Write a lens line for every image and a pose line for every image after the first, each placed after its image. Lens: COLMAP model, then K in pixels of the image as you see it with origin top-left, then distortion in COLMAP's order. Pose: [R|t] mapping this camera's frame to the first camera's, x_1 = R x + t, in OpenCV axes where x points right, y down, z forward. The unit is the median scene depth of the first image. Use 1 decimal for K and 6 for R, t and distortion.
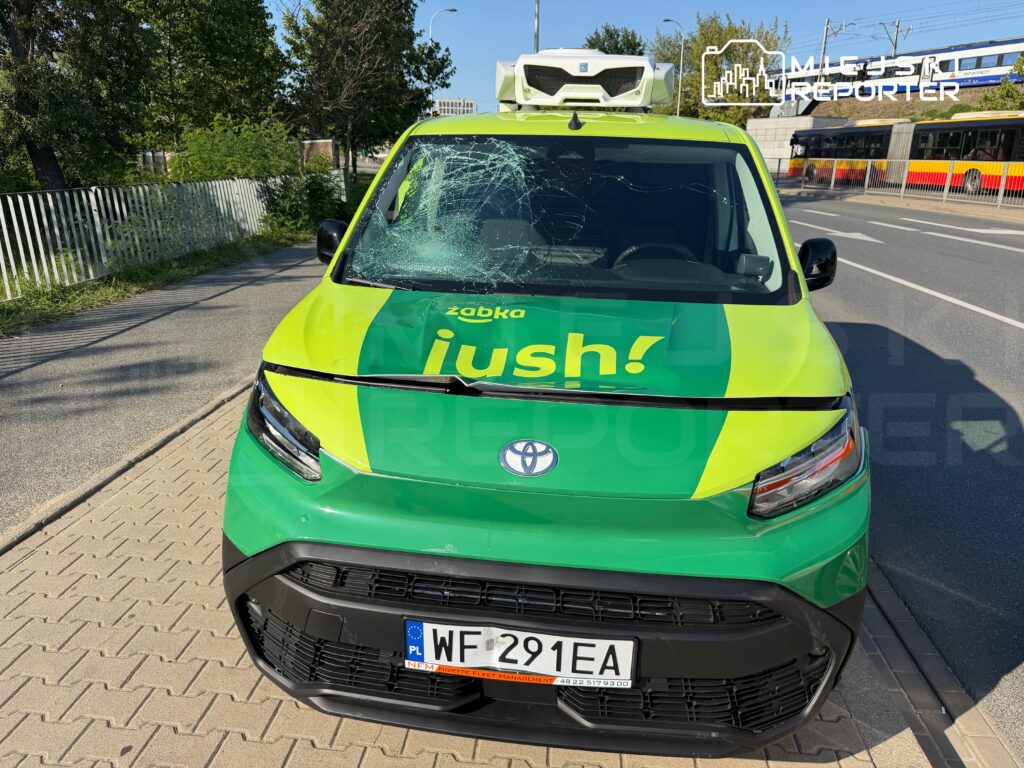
lens RADIAL K [[701.2, 0, 512.0], [0, 701.2, 384.0], [0, 0, 1]] dist [0.128685, -0.190832]
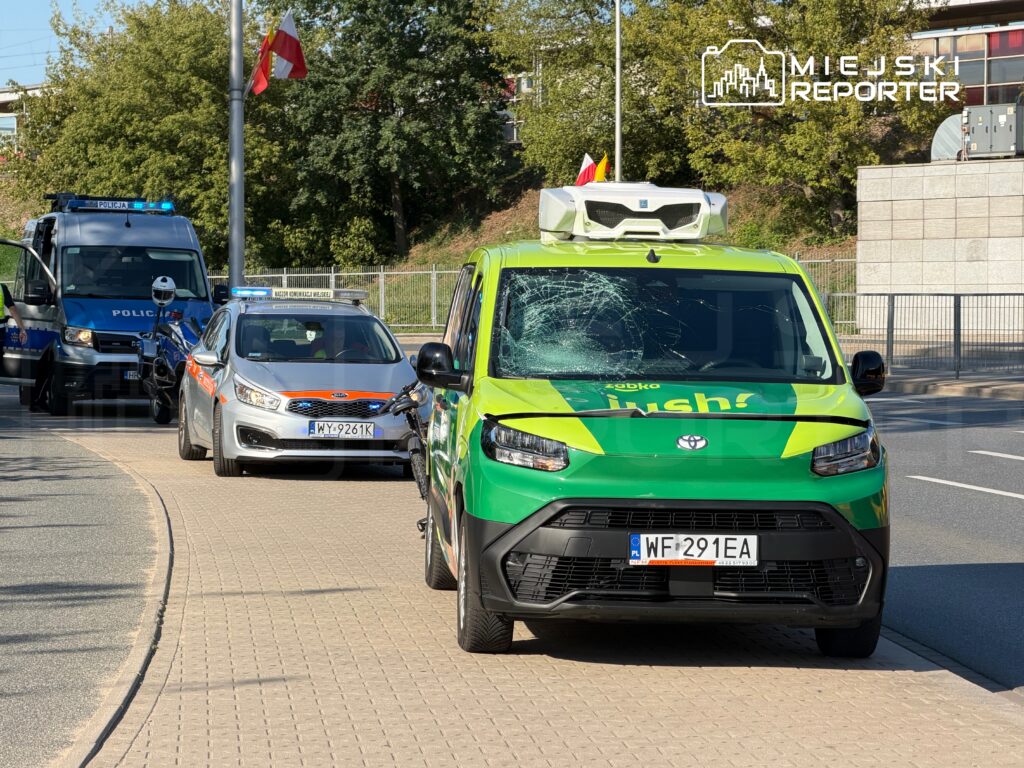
lens RADIAL K [[3118.7, 0, 512.0], [0, 3118.7, 384.0], [0, 0, 1]] dist [0.414516, -0.740405]
pose [[0.982525, -0.011939, 0.185747, -1.600120], [0.062815, 0.960662, -0.270522, 1.752888], [-0.175210, 0.277463, 0.944625, -5.449537]]
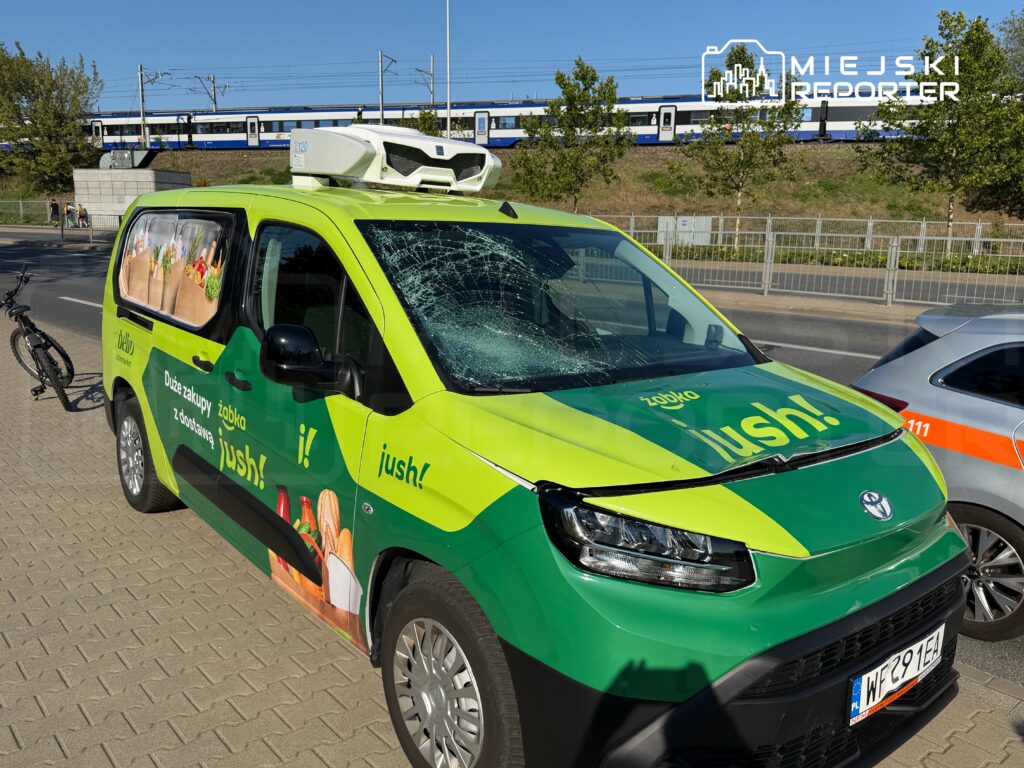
lens RADIAL K [[803.3, 0, 509.9], [0, 803.3, 398.3], [0, 0, 1]] dist [0.094777, -0.135476]
pose [[0.693815, -0.147885, 0.704806, -1.126600], [0.206382, 0.978469, 0.002142, -0.169050], [-0.689948, 0.143973, 0.709397, 0.355307]]
